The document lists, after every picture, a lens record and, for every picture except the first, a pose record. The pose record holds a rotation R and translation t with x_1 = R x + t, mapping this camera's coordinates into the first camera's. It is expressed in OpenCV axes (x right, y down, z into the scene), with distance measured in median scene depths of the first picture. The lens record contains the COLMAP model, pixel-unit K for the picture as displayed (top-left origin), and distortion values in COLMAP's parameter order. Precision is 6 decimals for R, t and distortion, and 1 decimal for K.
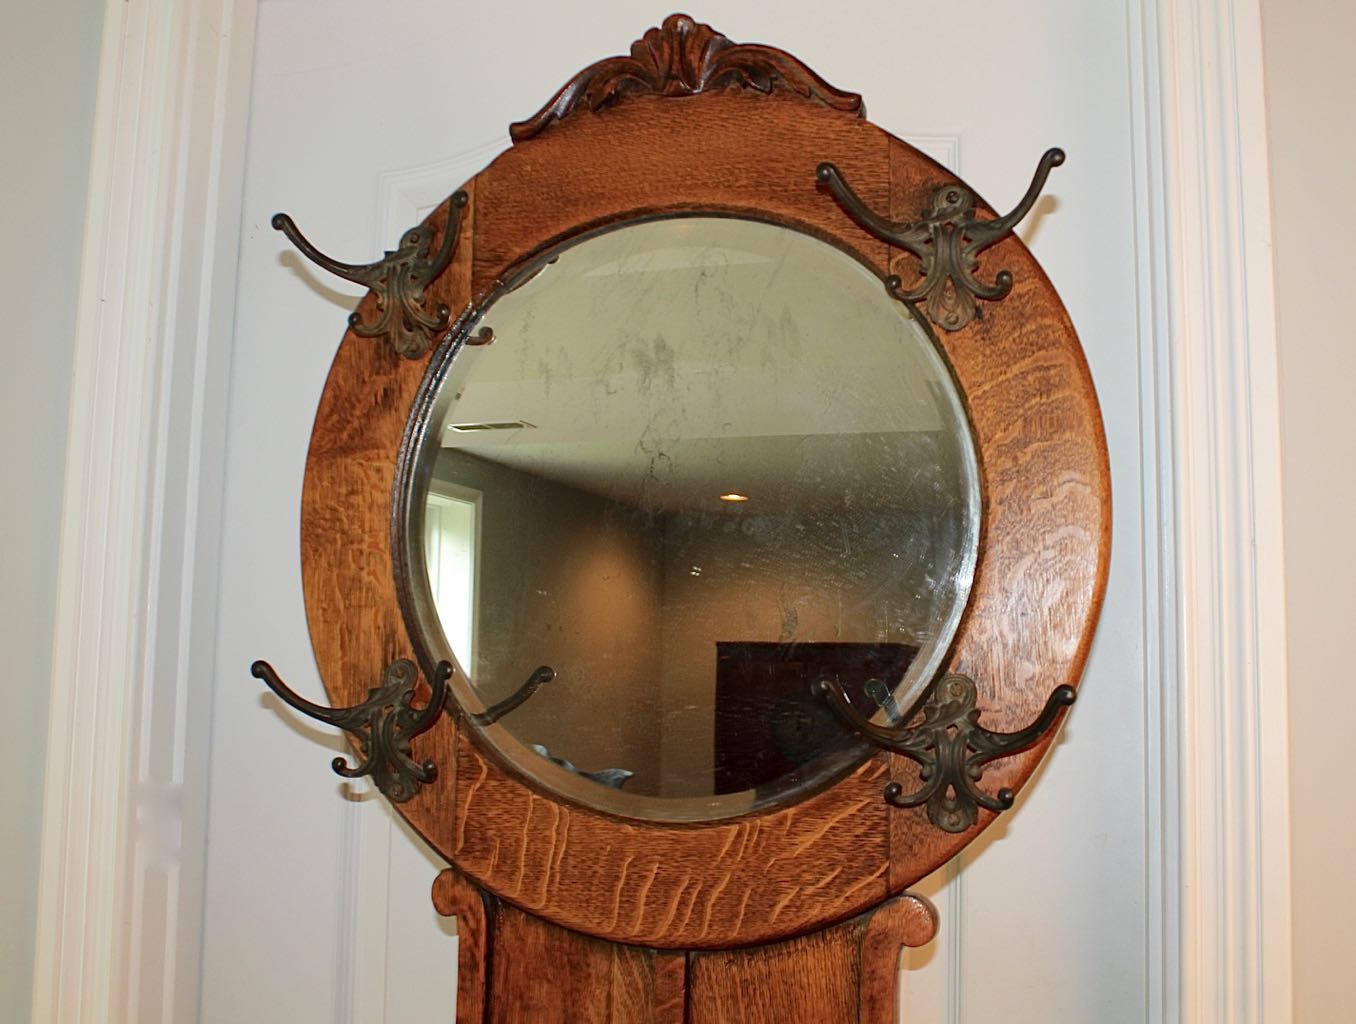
lens RADIAL K [[1470.2, 0, 679.8], [0, 1470.2, 510.1], [0, 0, 1]] dist [-0.122225, 0.000000]
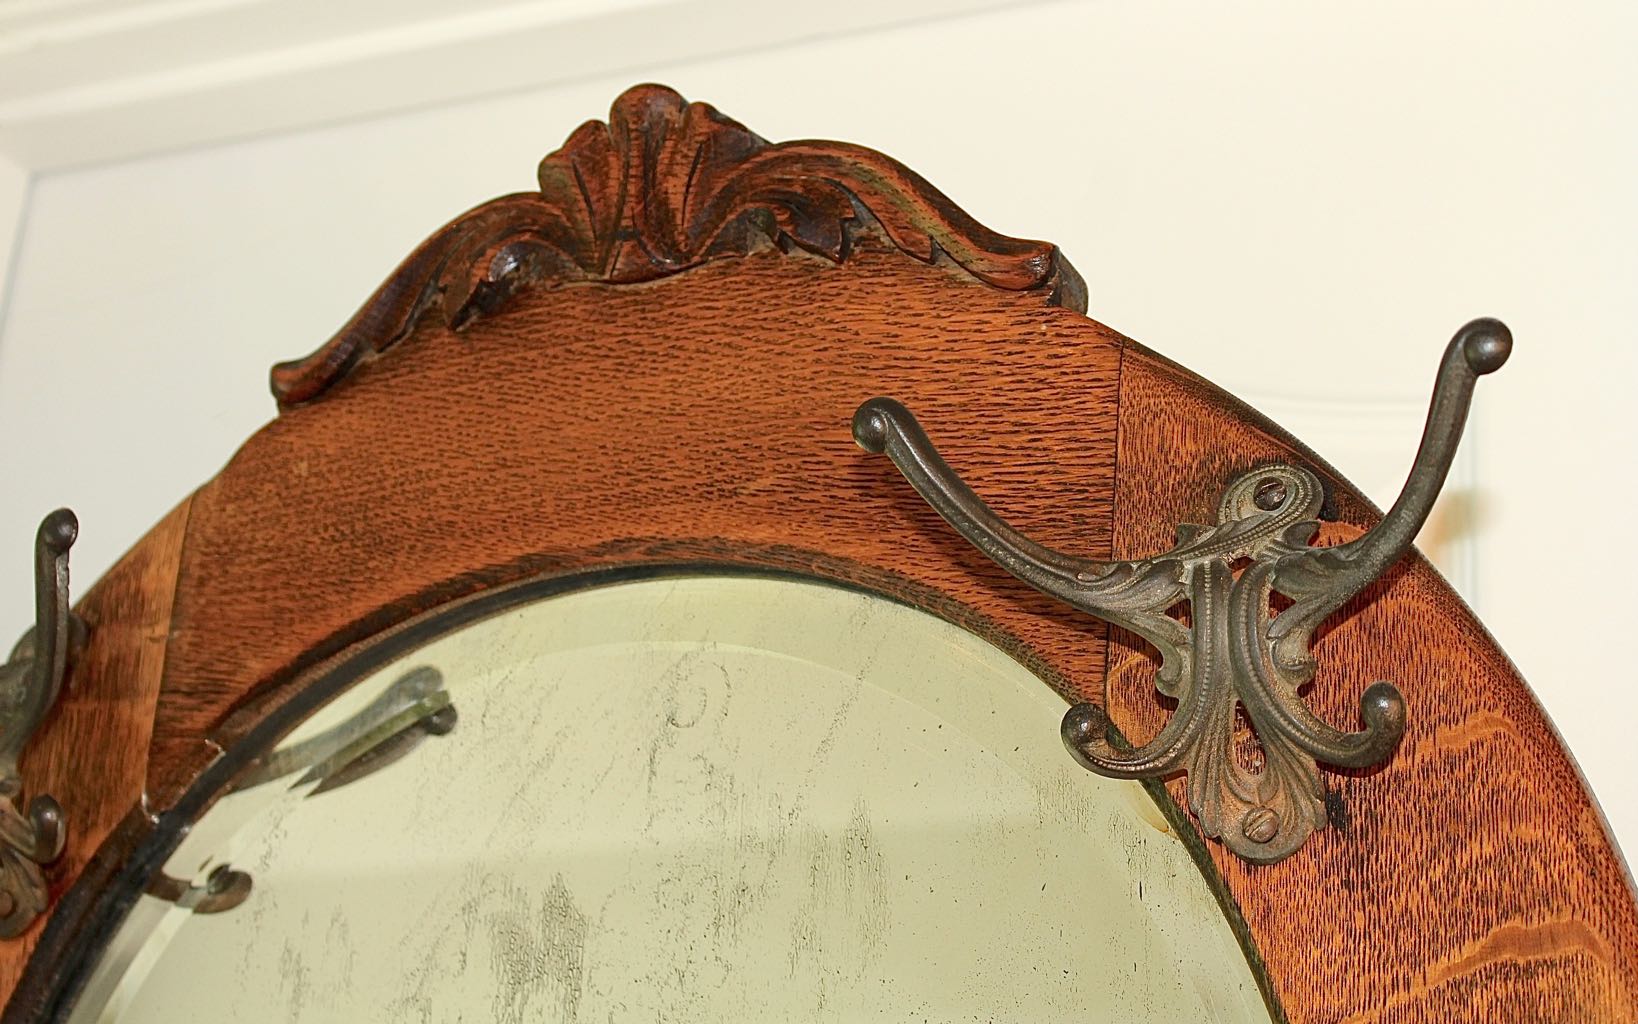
lens RADIAL K [[2791.8, 0, 821.6], [0, 2791.8, 500.1], [0, 0, 1]] dist [0.011785, 0.000000]
pose [[0.983665, -0.018186, -0.179086, 0.207684], [-0.030309, 0.963947, -0.264363, -0.026673], [0.177437, 0.265472, 0.947650, 0.329869]]
